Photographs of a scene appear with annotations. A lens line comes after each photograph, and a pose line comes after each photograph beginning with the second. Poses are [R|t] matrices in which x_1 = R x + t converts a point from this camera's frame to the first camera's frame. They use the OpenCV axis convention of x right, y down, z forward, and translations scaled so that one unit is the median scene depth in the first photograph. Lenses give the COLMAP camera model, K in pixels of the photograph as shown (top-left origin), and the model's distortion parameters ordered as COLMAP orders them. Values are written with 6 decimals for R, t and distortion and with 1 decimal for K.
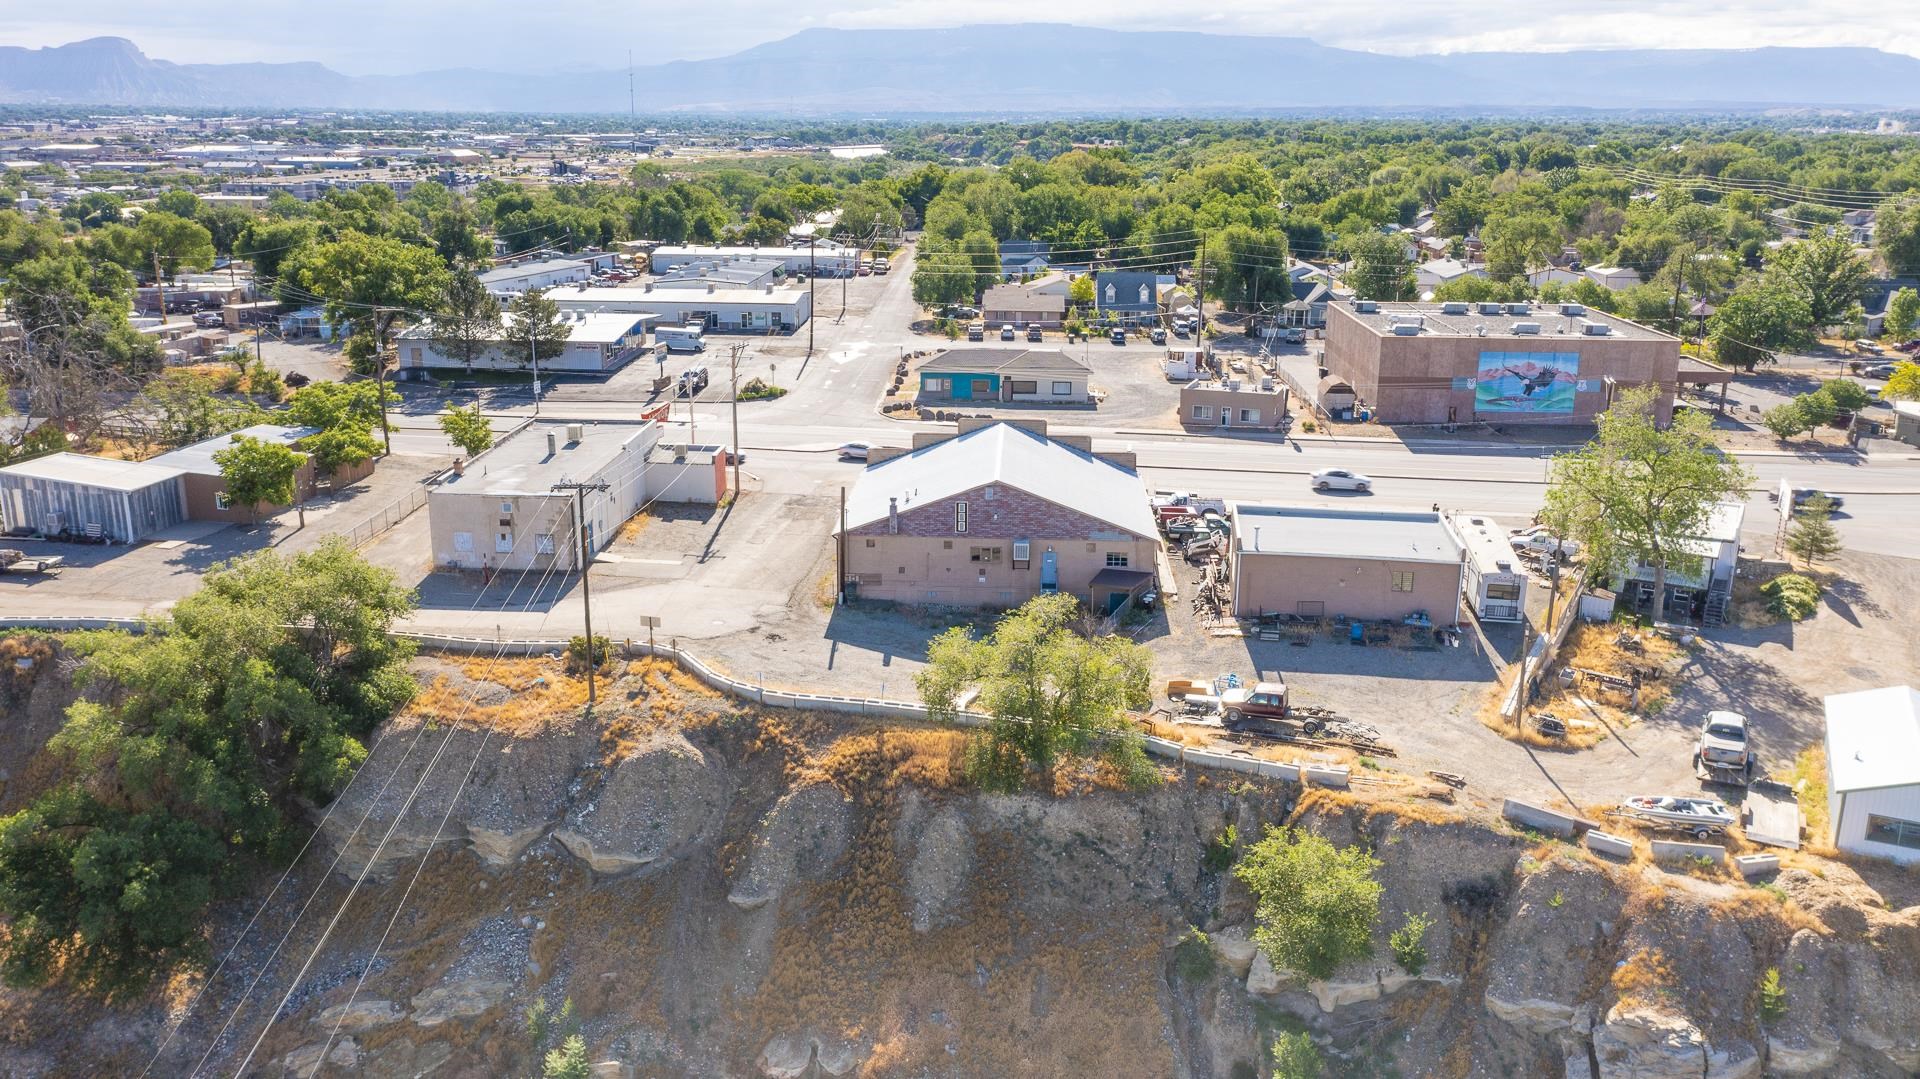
lens RADIAL K [[1533.8, 0, 956.9], [0, 1533.8, 537.1], [0, 0, 1]] dist [-0.005606, 0.010970]
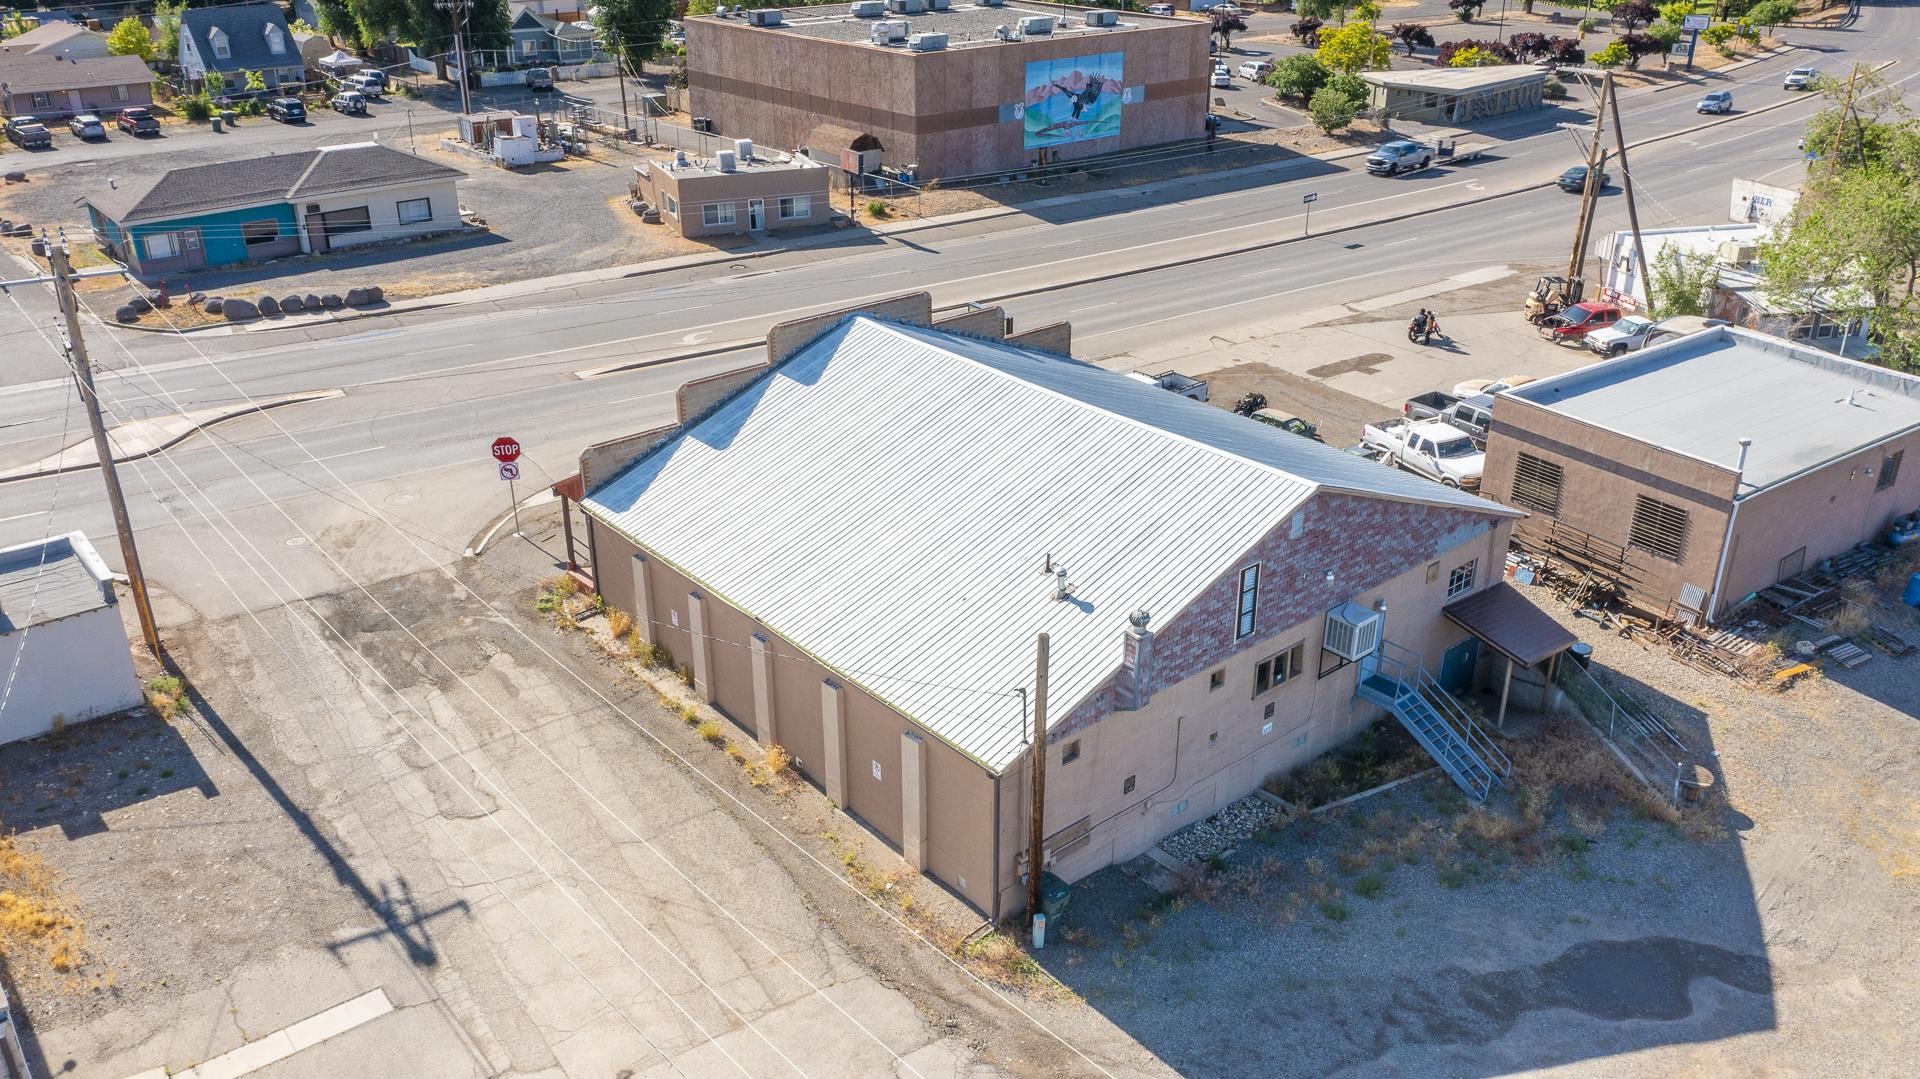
lens RADIAL K [[1516.1, 0, 957.8], [0, 1516.1, 538.6], [0, 0, 1]] dist [-0.006219, 0.003705]
pose [[0.729690, -0.294961, 0.616888, -0.175330], [0.186542, 0.953825, 0.235413, -0.082269], [-0.657841, -0.056703, 0.751019, 0.485757]]
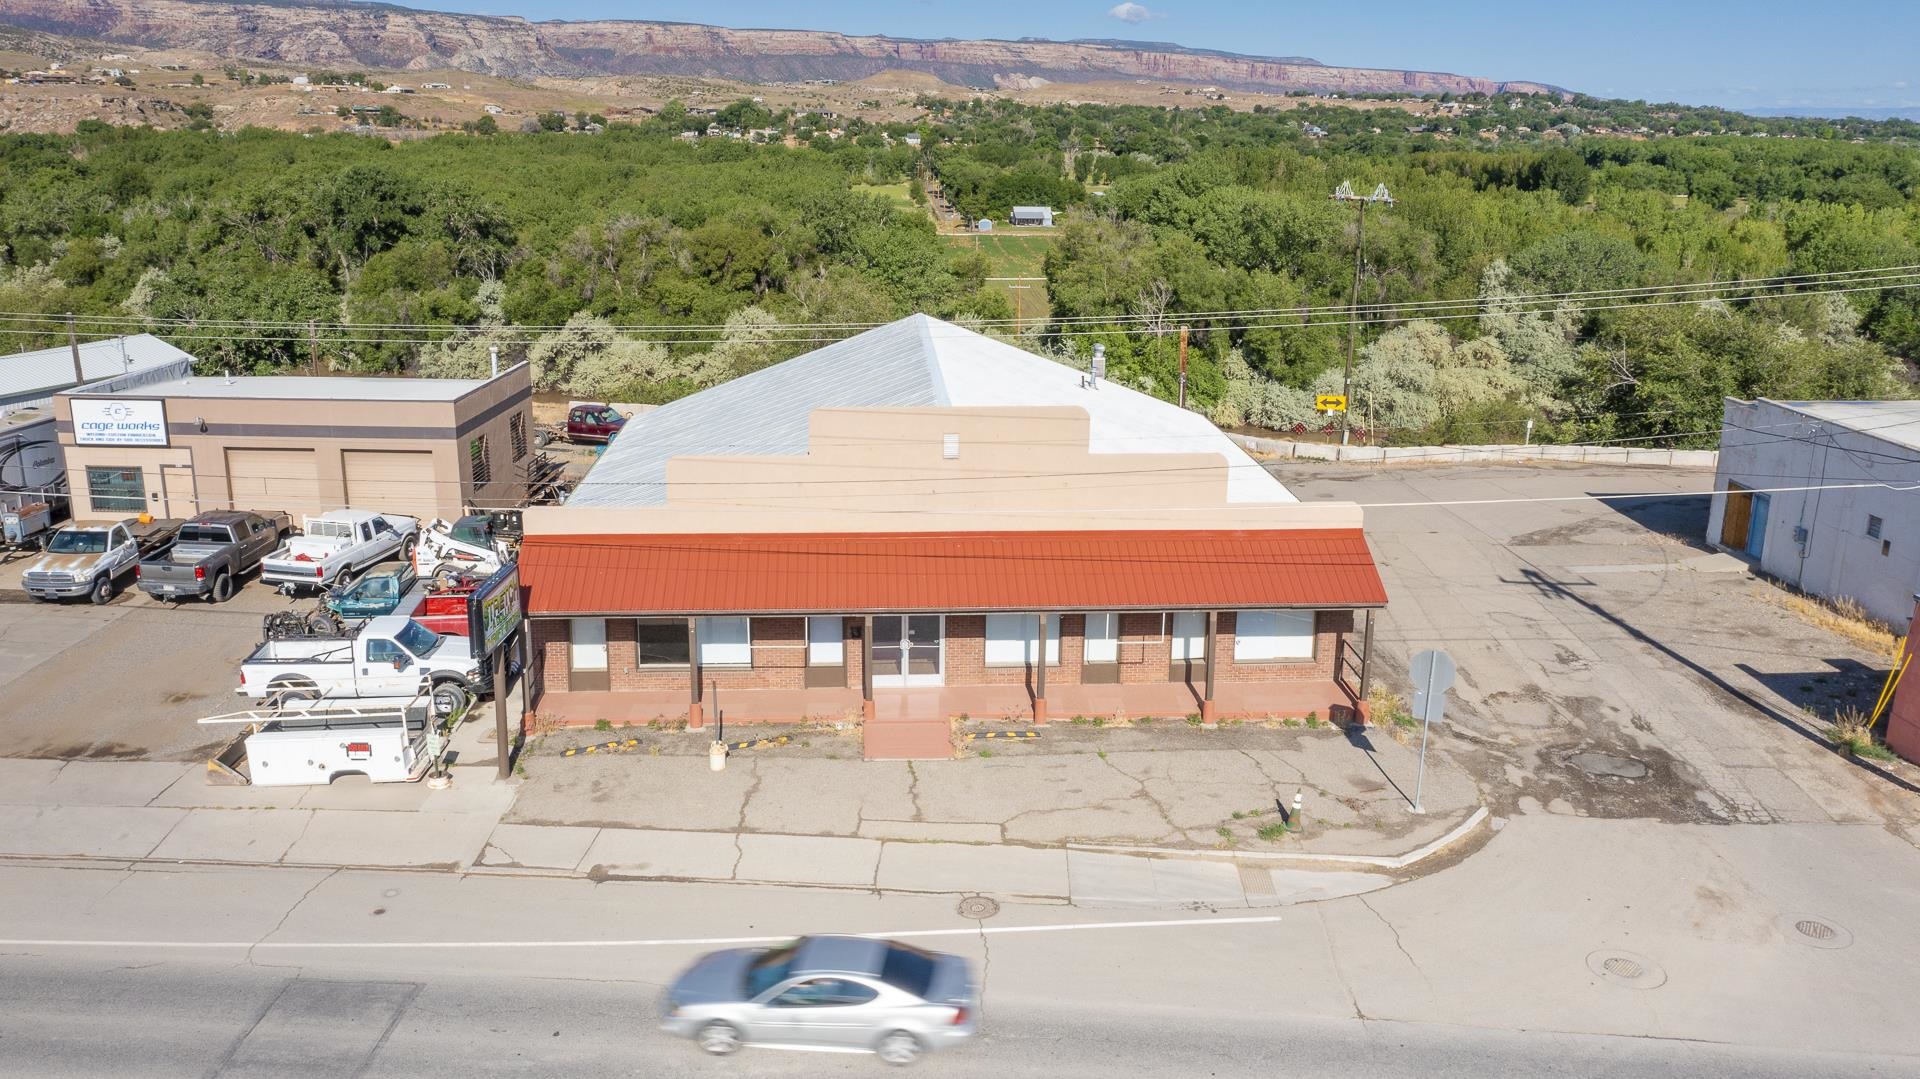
lens RADIAL K [[1516.1, 0, 957.8], [0, 1516.1, 538.6], [0, 0, 1]] dist [-0.006219, 0.003705]
pose [[-0.993590, 0.010098, -0.112595, 0.048131], [-0.049208, 0.858058, 0.511190, -0.159834], [0.101776, 0.513453, -0.852061, 0.957701]]
